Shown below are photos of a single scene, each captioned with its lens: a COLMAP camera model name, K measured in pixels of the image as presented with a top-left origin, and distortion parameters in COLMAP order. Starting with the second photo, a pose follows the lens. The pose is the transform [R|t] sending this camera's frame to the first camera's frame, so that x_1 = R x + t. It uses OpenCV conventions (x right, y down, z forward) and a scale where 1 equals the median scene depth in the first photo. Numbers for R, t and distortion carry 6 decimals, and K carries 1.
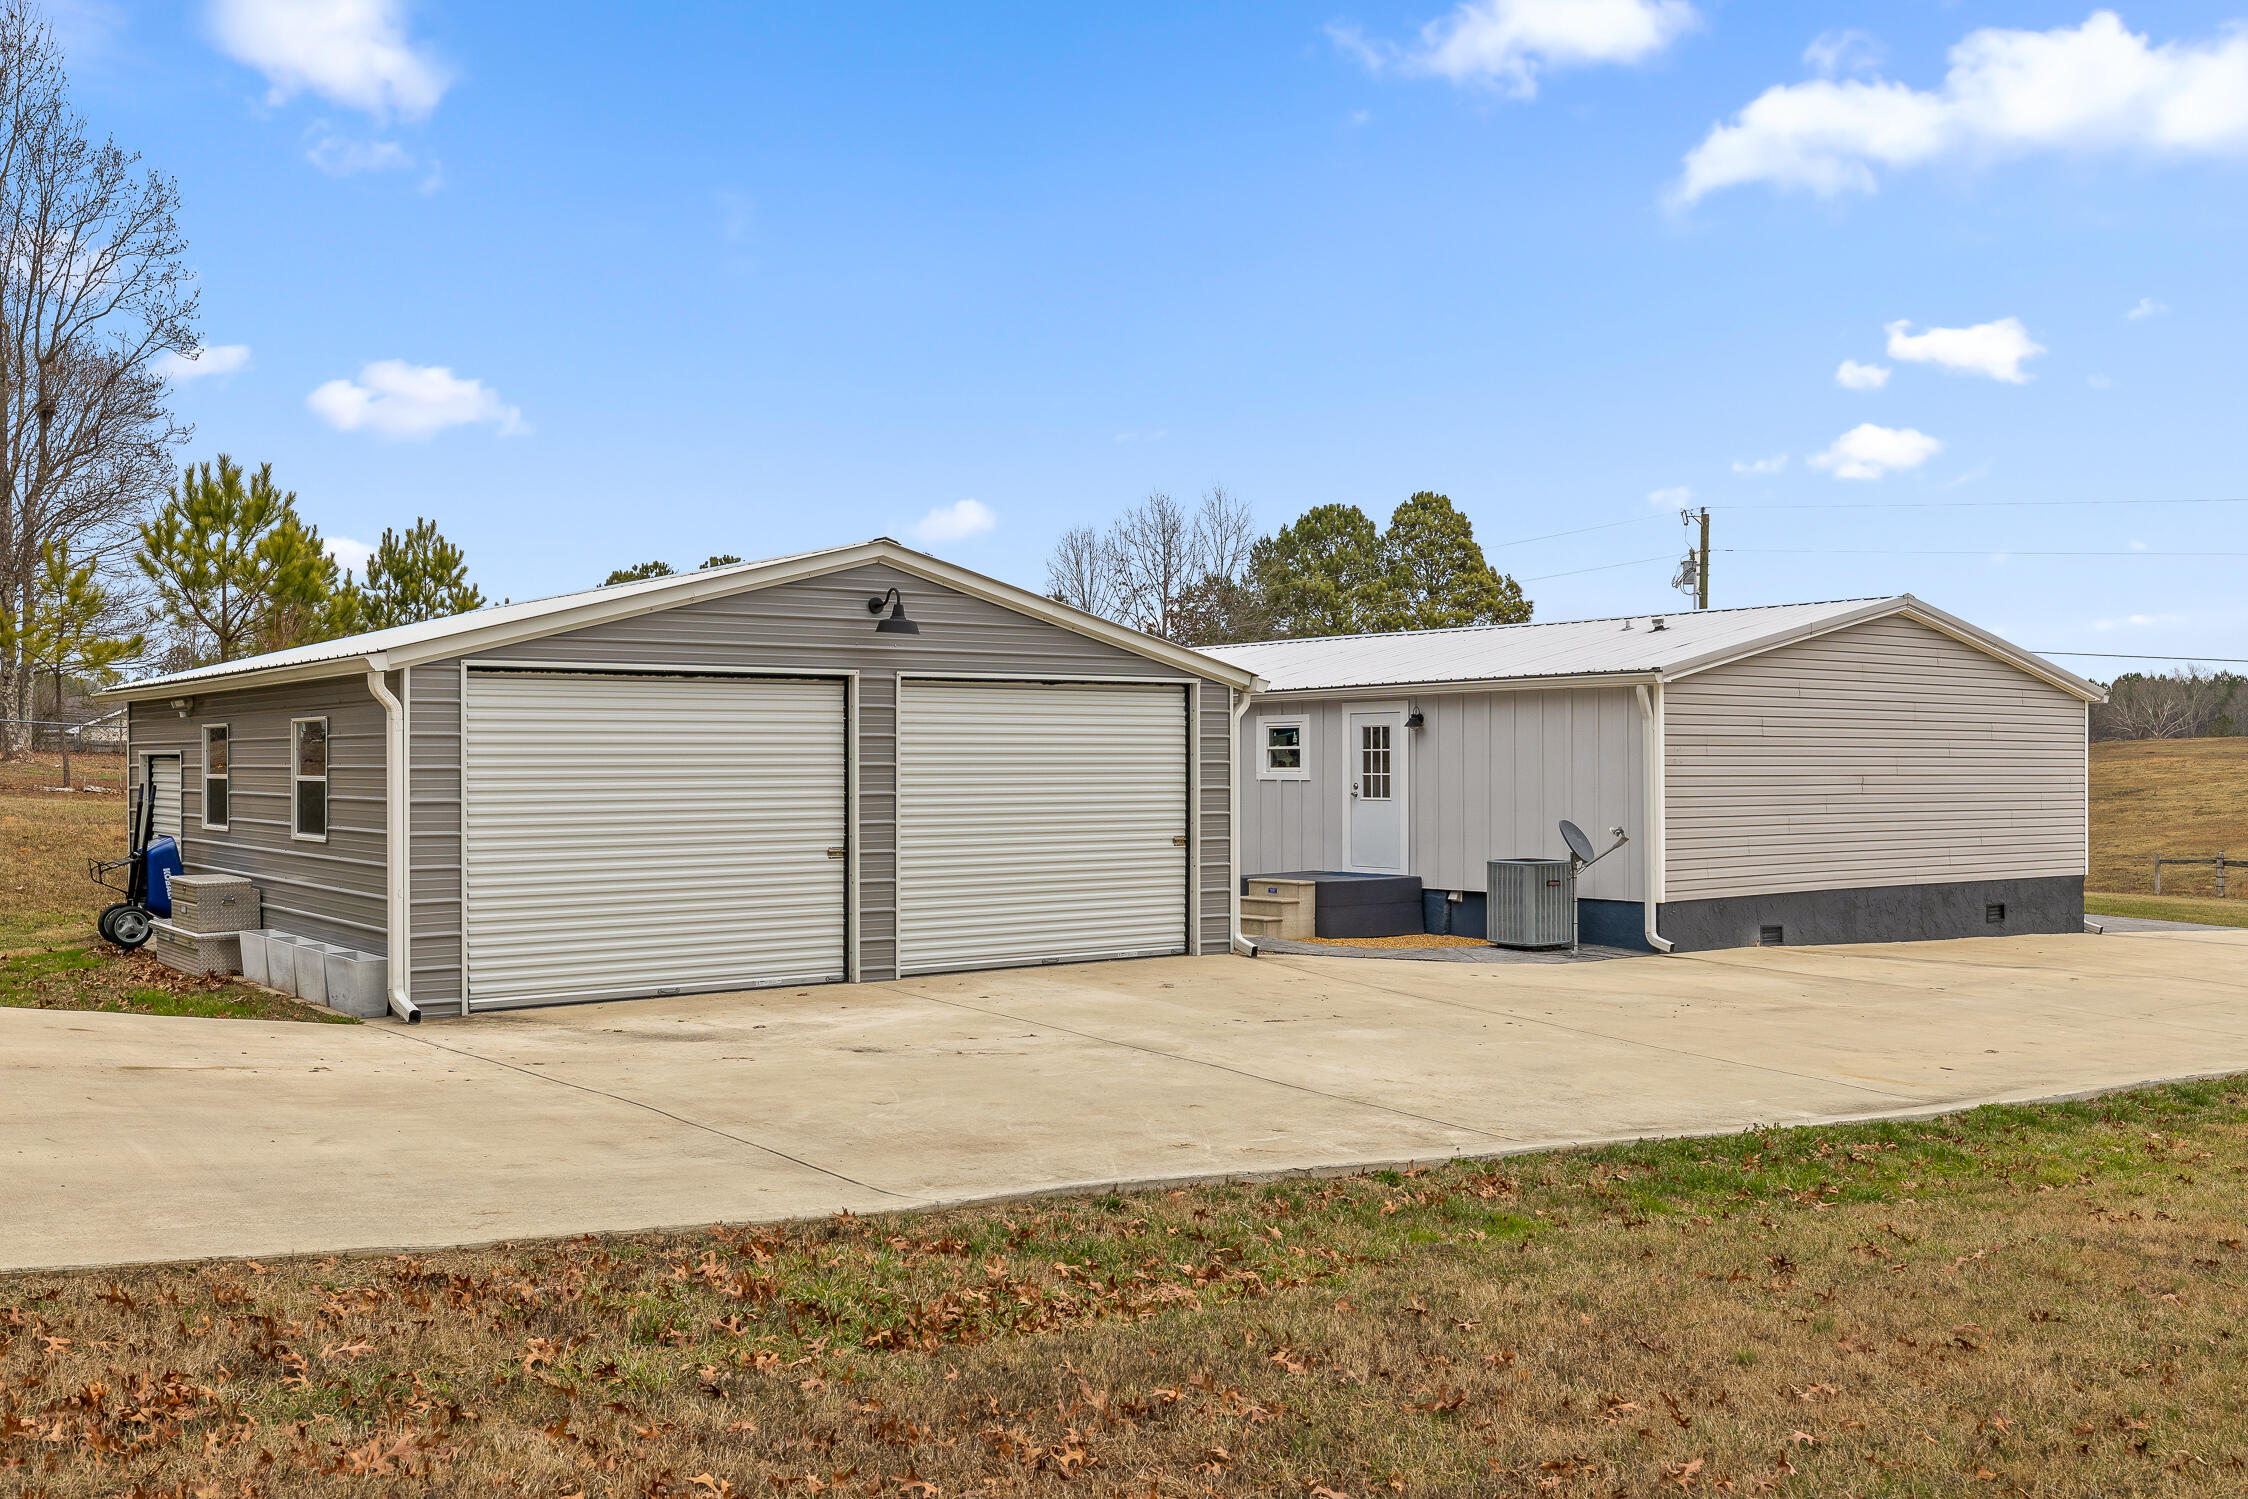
lens RADIAL K [[2026.7, 0, 1124.7], [0, 2026.7, 756.4], [0, 0, 1]] dist [0.016500, -0.000894]
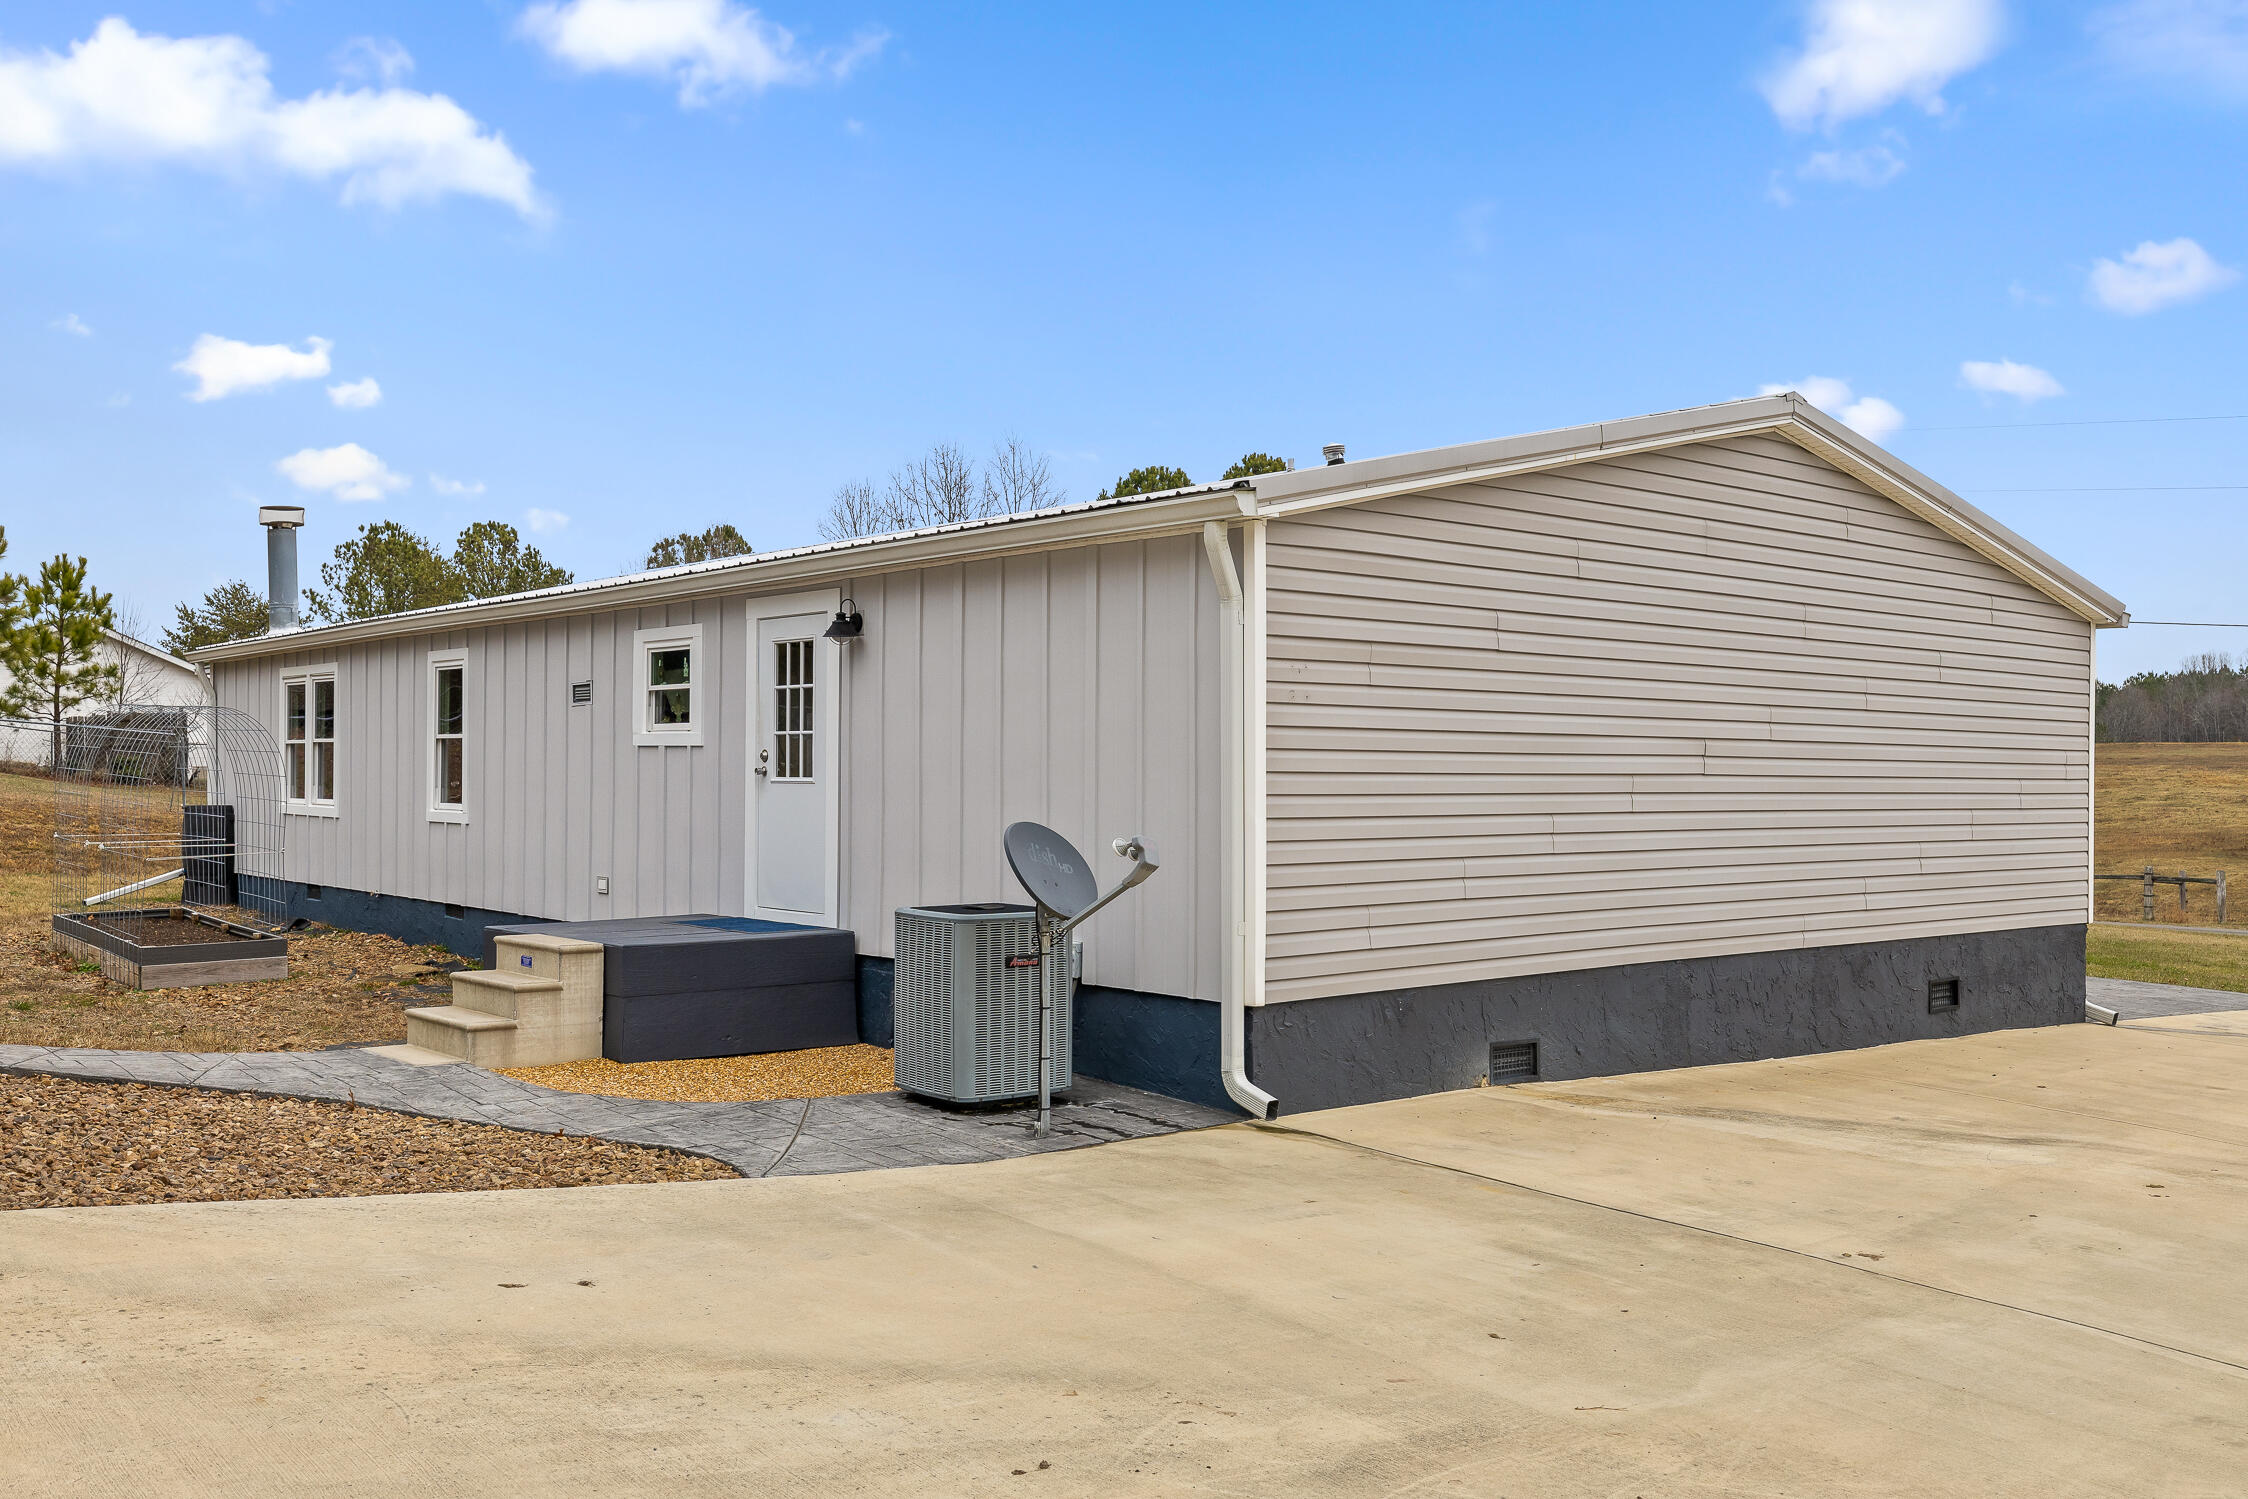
lens RADIAL K [[2026.7, 0, 1118.4], [0, 2026.7, 755.2], [0, 0, 1]] dist [0.016500, -0.000894]
pose [[0.998751, 0.008128, 0.049292, 0.185581], [-0.008062, 0.999966, -0.001531, 0.015075], [-0.049303, 0.001132, 0.998783, 0.483112]]
